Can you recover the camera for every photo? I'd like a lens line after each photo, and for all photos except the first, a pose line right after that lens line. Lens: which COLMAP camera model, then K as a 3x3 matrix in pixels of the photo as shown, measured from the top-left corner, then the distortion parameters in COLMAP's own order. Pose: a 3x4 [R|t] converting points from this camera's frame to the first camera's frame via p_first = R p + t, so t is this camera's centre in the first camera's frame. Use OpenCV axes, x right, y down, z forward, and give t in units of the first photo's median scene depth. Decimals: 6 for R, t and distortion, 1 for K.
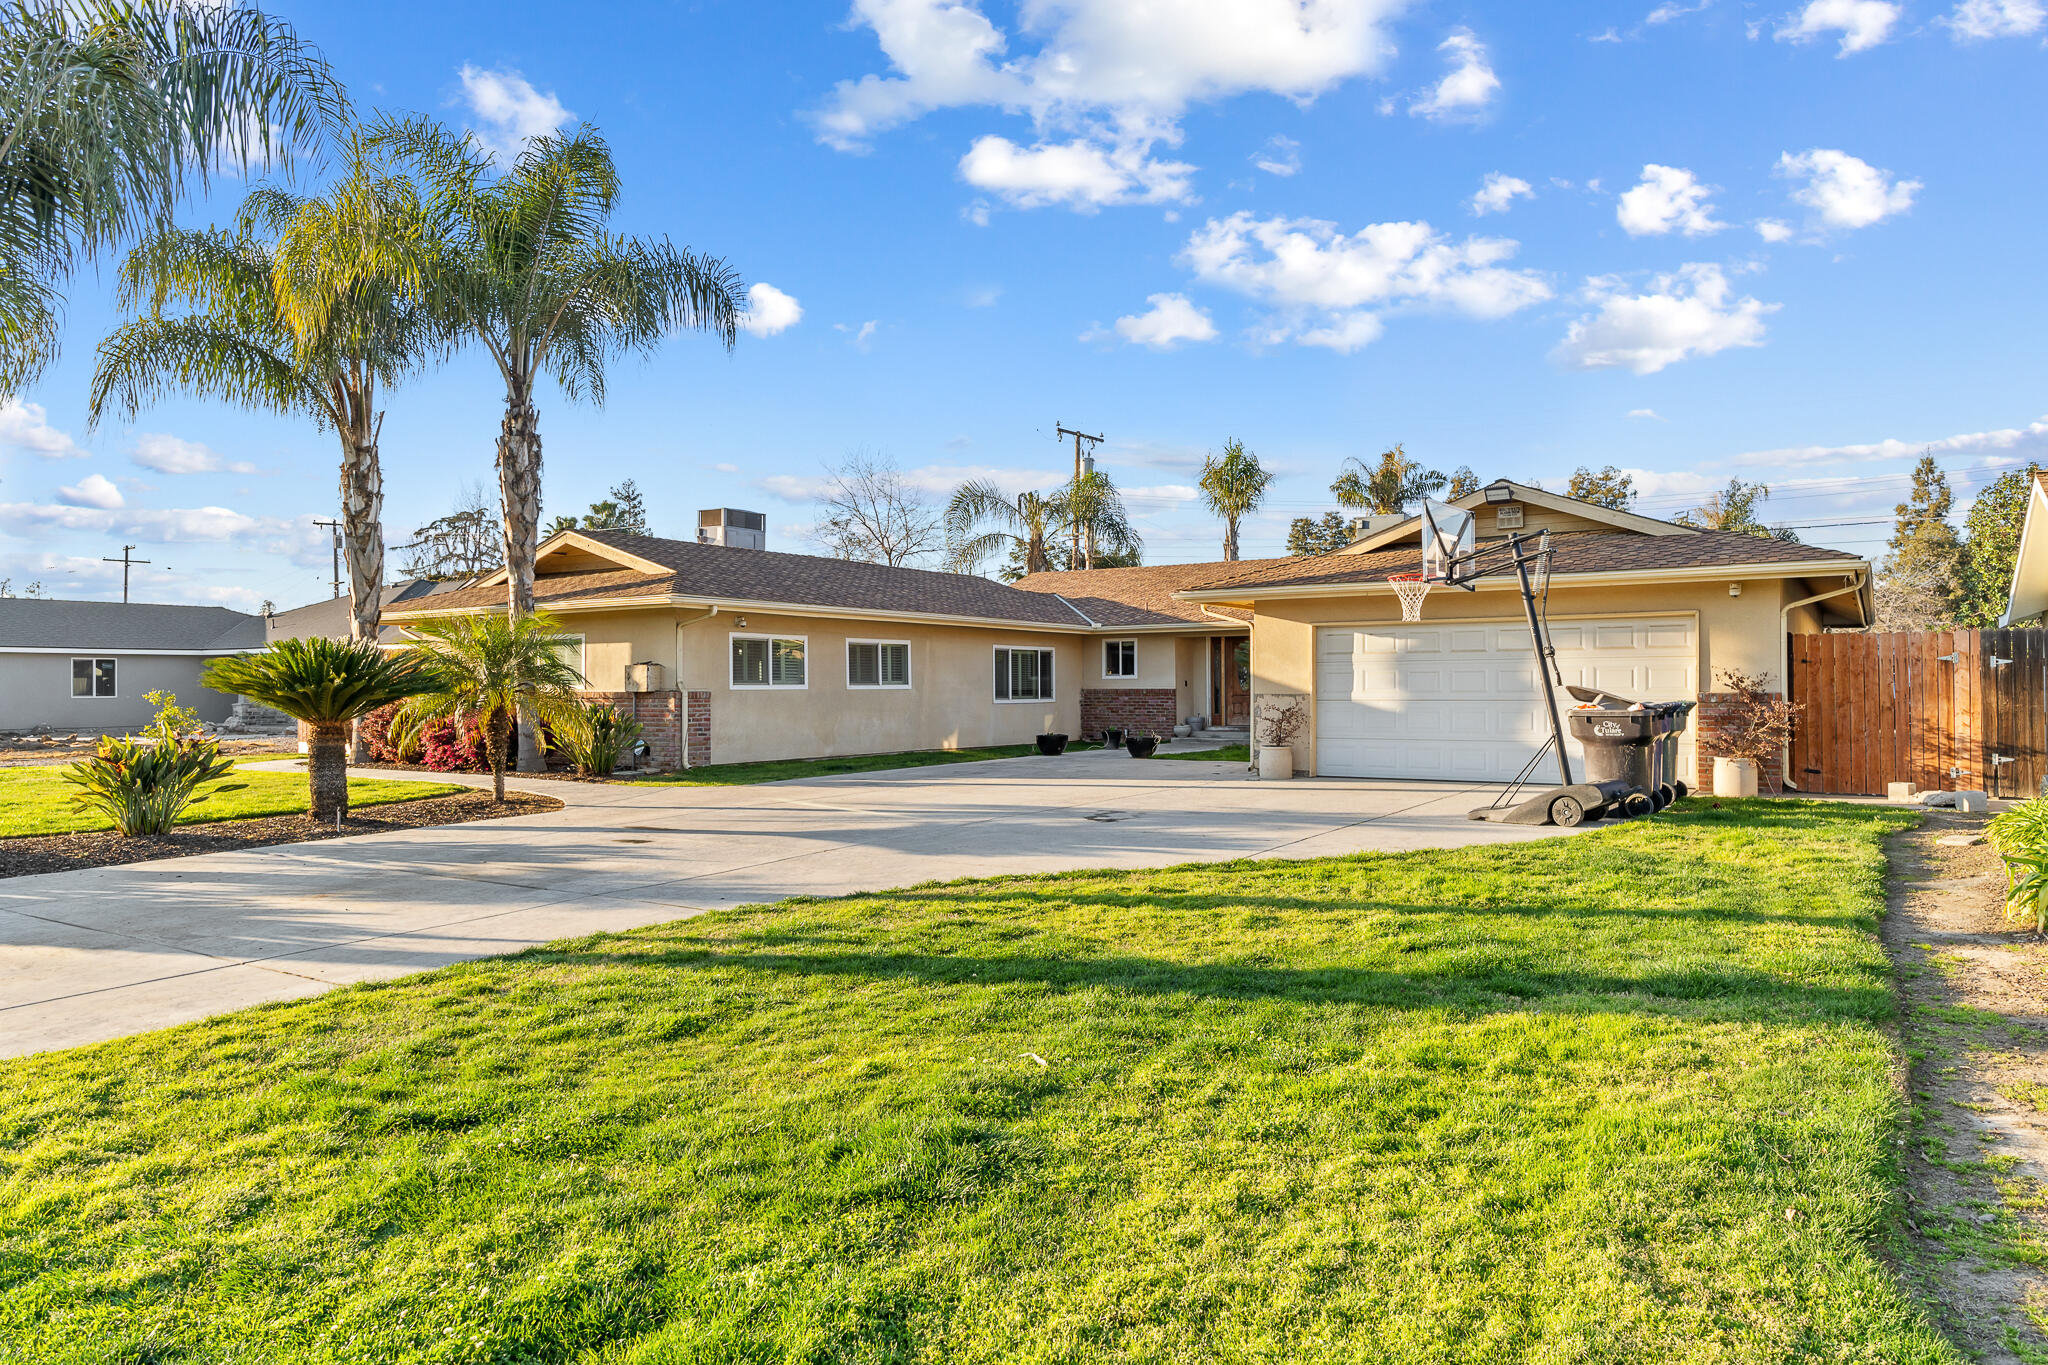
lens RADIAL K [[1267.3, 0, 1022.7], [0, 1267.3, 681.5], [0, 0, 1]] dist [0.000608, 0.000068]
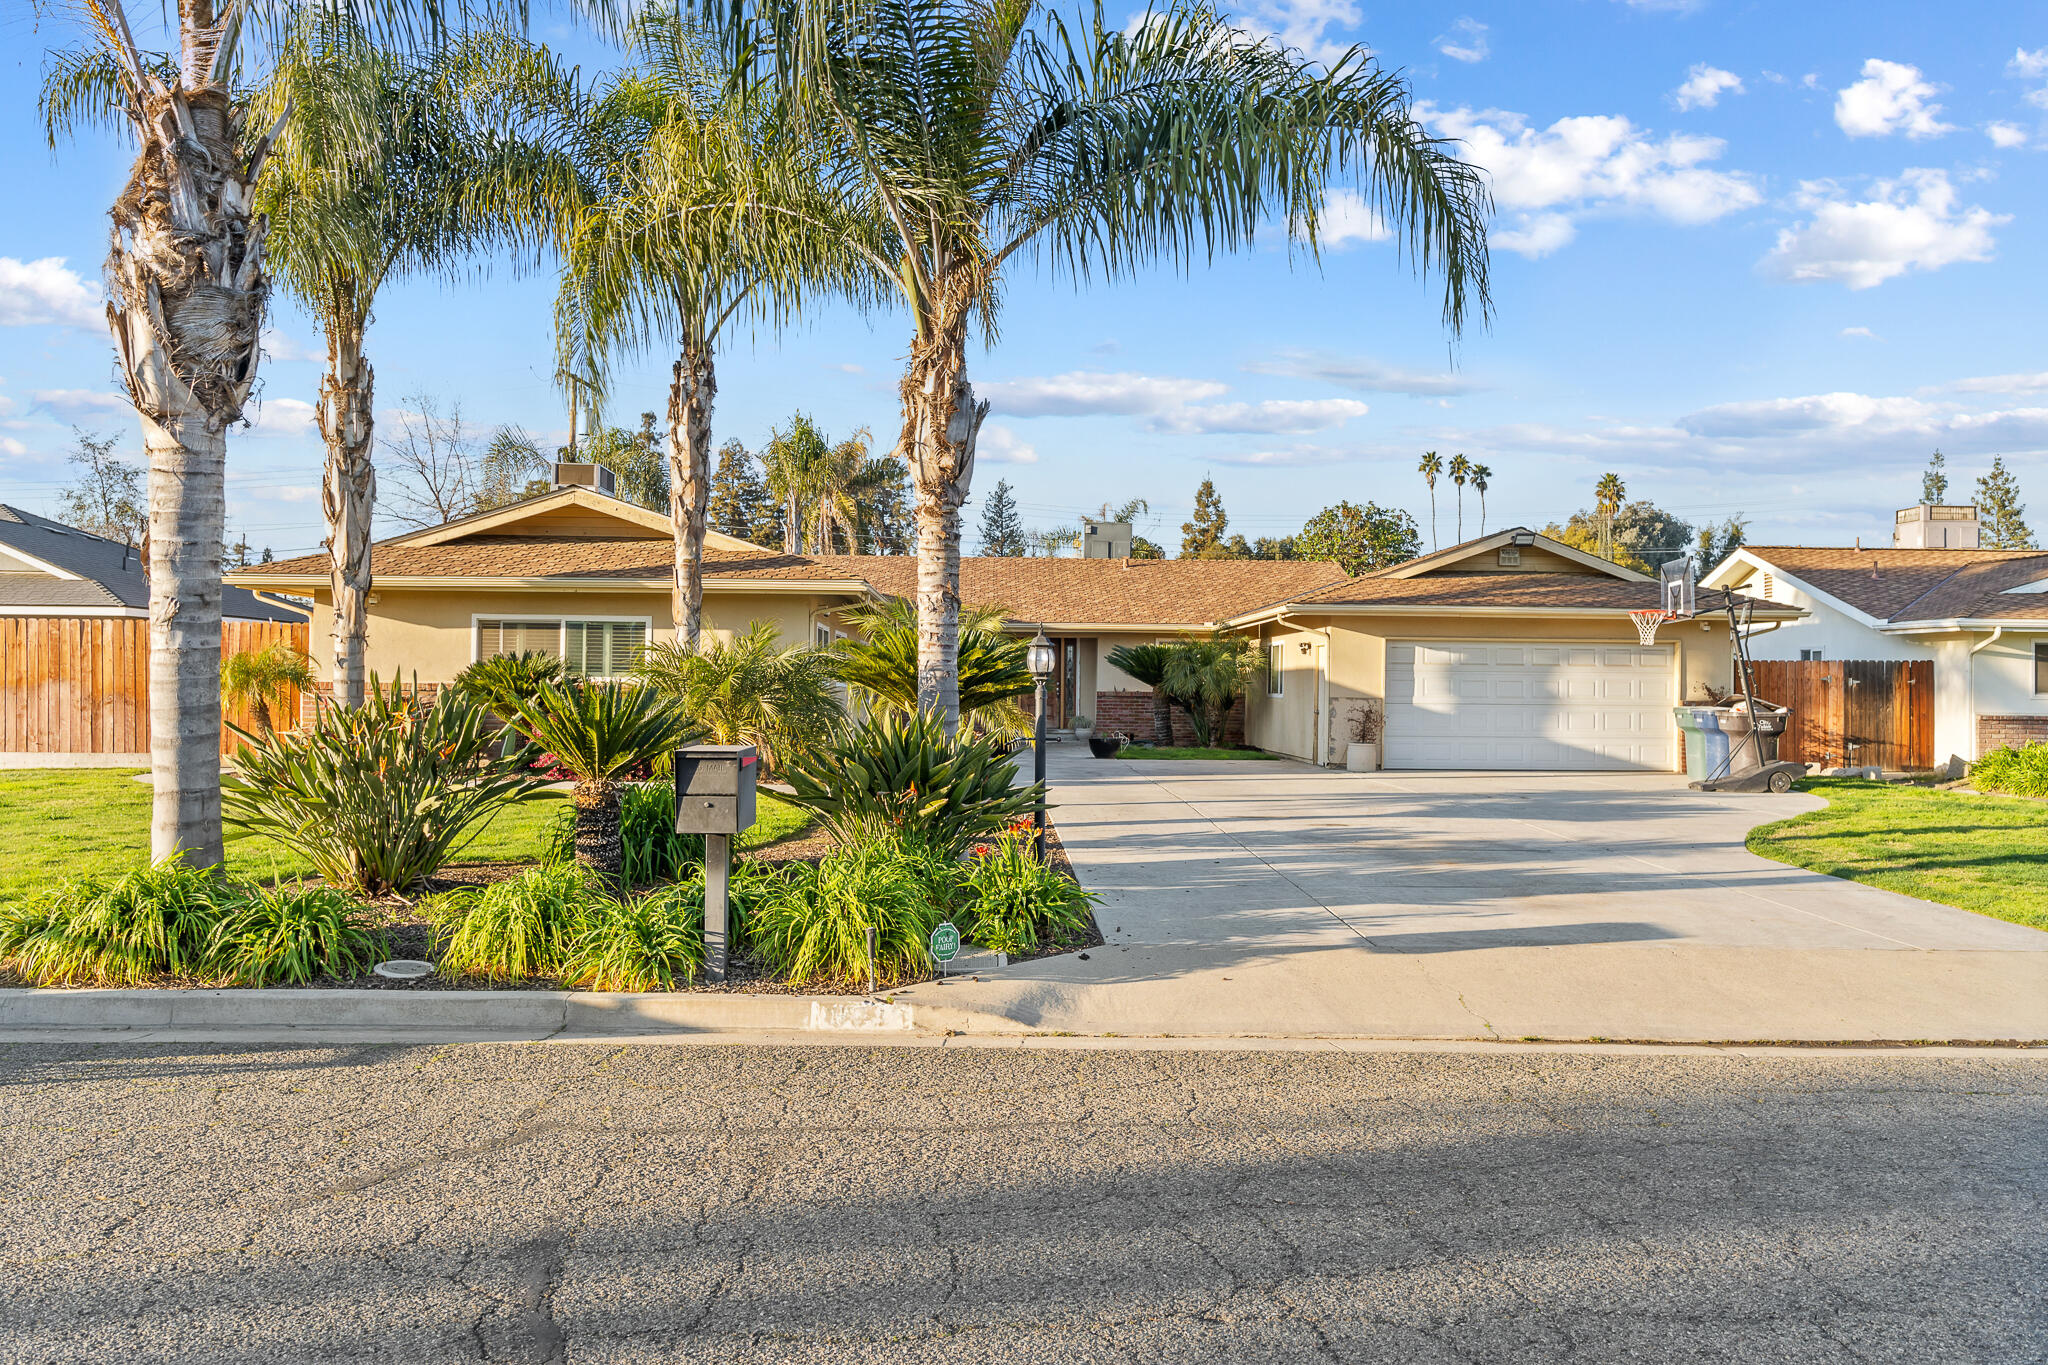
lens RADIAL K [[1549.1, 0, 1022.7], [0, 1549.1, 688.2], [0, 0, 1]] dist [-0.001004, -0.000281]
pose [[0.831356, 0.014586, 0.555549, -0.833806], [-0.016946, 0.999856, -0.000892, 0.007779], [-0.555482, -0.008673, 0.831483, 0.010229]]
